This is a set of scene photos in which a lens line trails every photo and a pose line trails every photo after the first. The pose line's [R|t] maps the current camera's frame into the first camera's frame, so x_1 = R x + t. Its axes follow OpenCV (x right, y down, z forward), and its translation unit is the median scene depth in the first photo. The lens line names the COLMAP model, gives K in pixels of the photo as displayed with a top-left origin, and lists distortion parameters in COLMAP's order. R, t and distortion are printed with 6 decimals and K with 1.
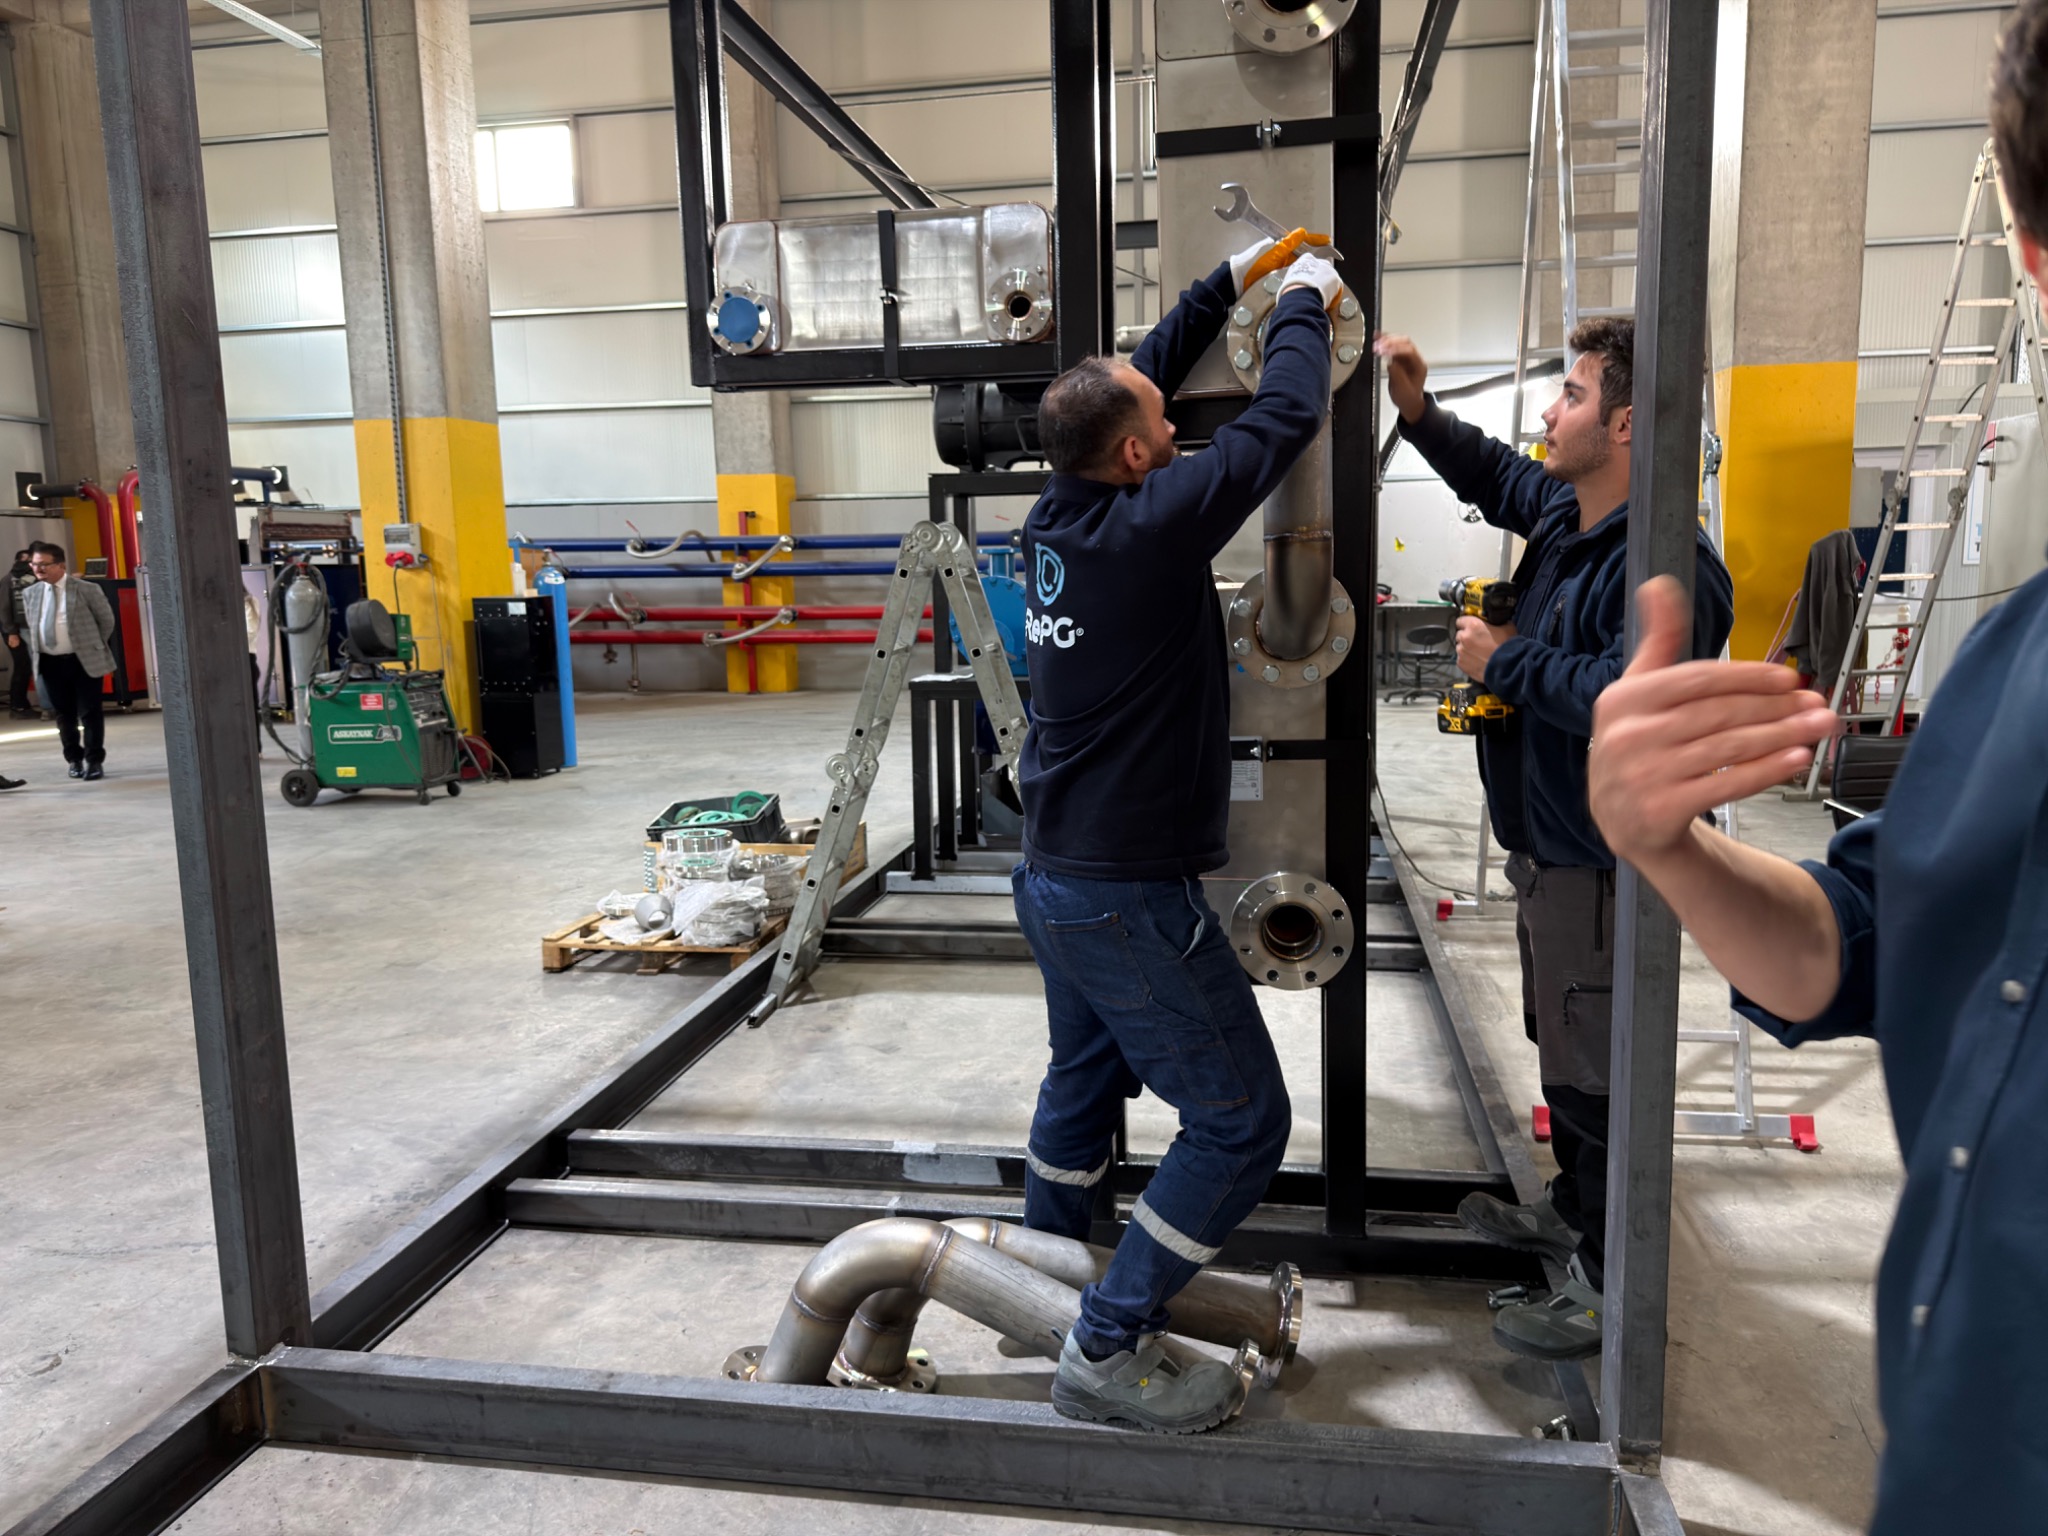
lens RADIAL K [[1454.7, 0, 1022.7], [0, 1454.7, 767.8], [0, 0, 1]] dist [-0.010771, -0.004087]
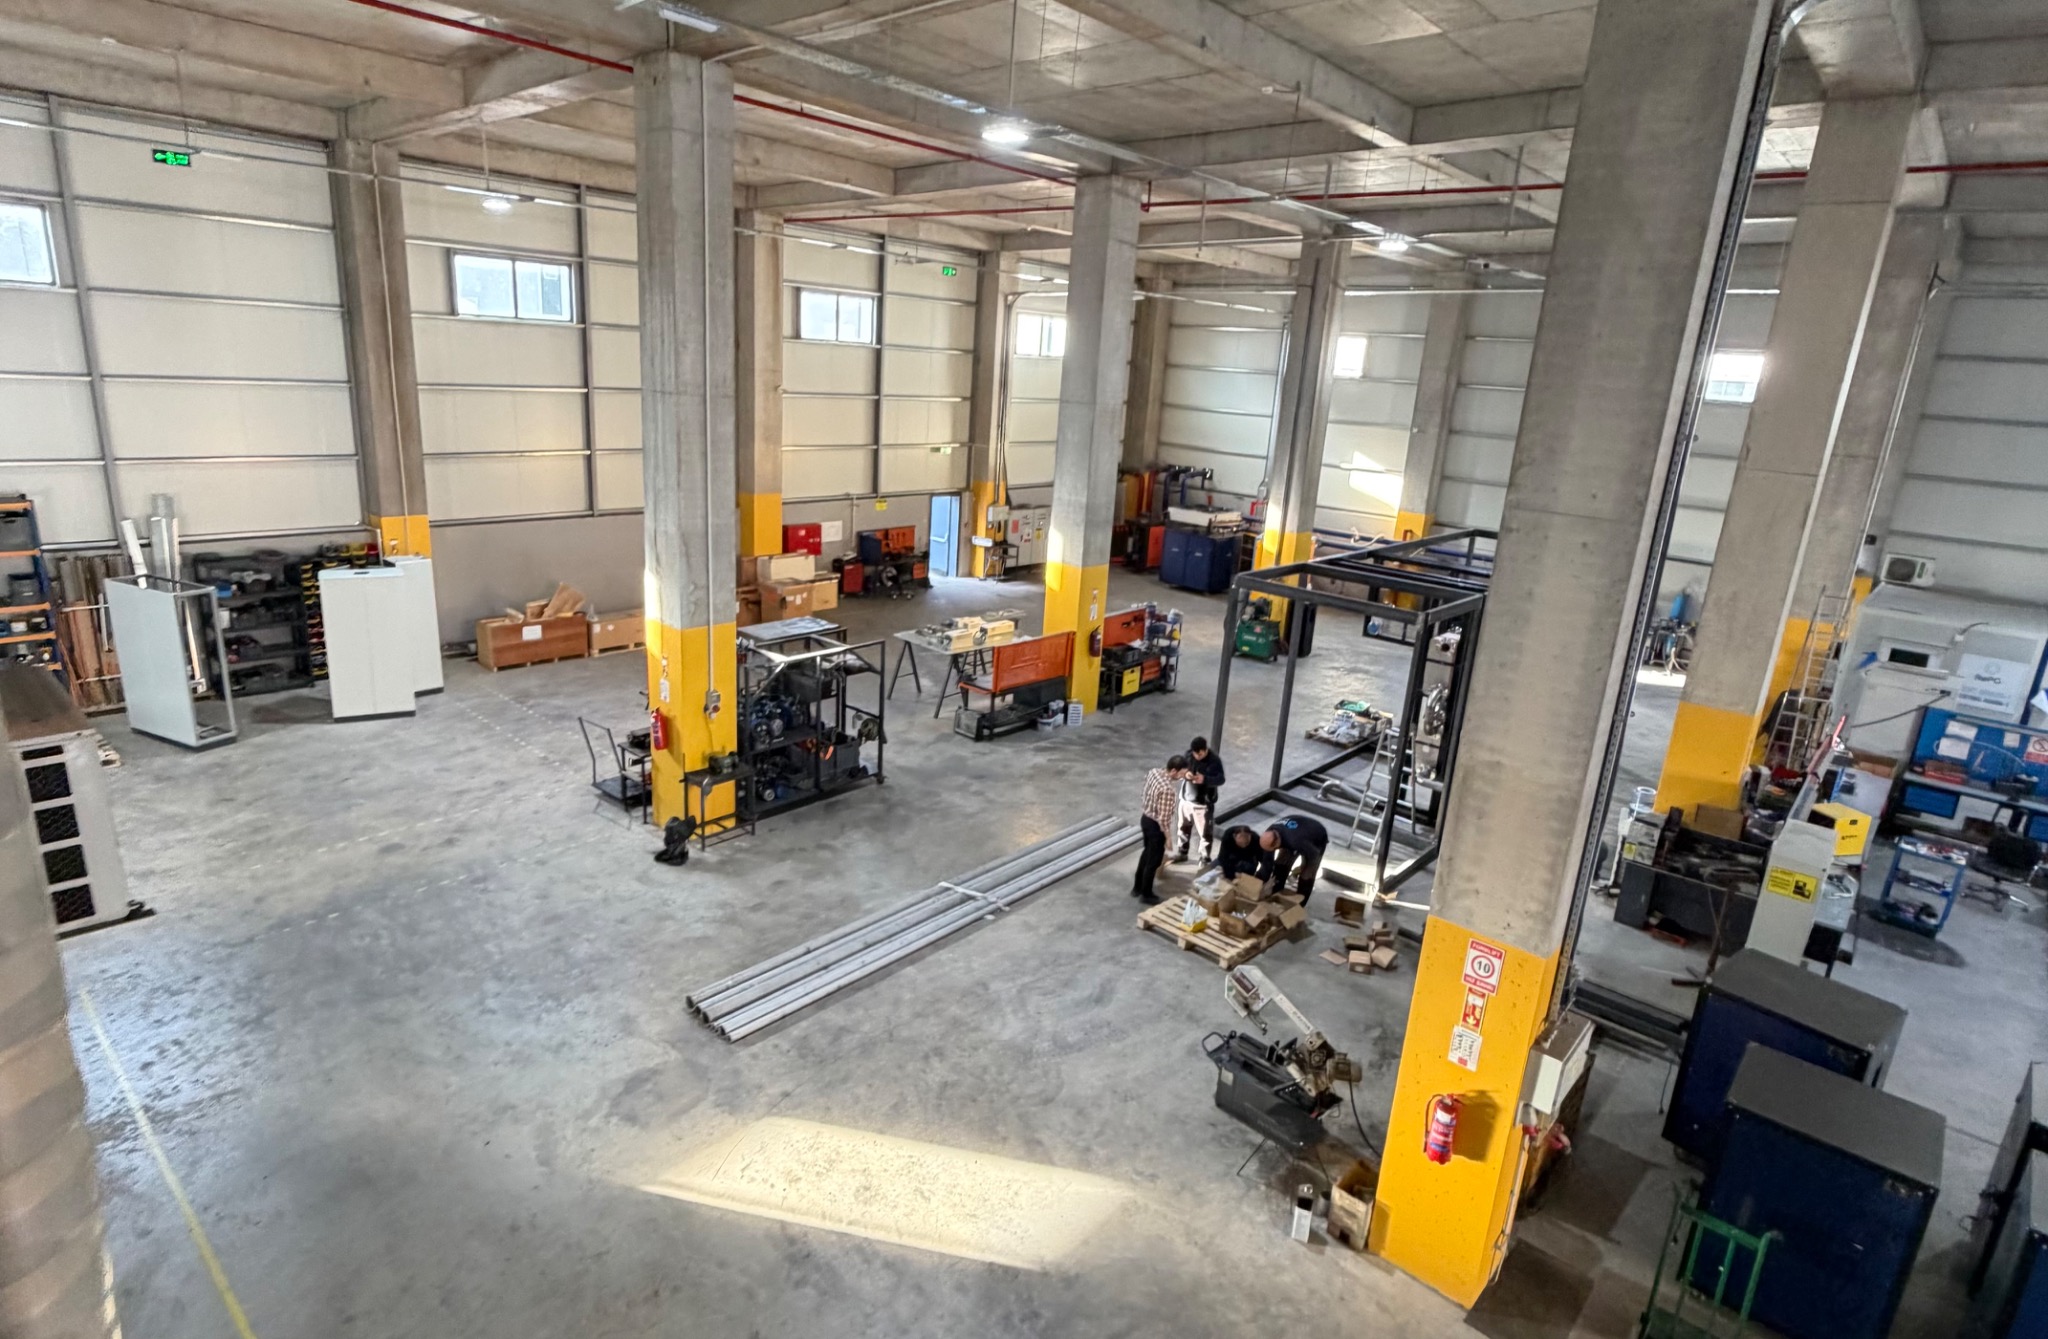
lens RADIAL K [[1088.5, 0, 1015.8], [0, 1088.5, 670.1], [0, 0, 1]] dist [0.002784, -0.001168]
pose [[0.843734, 0.222634, -0.488412, 0.381716], [-0.156737, 0.972457, 0.172512, -0.376644], [0.513367, -0.069002, 0.855390, -1.734927]]
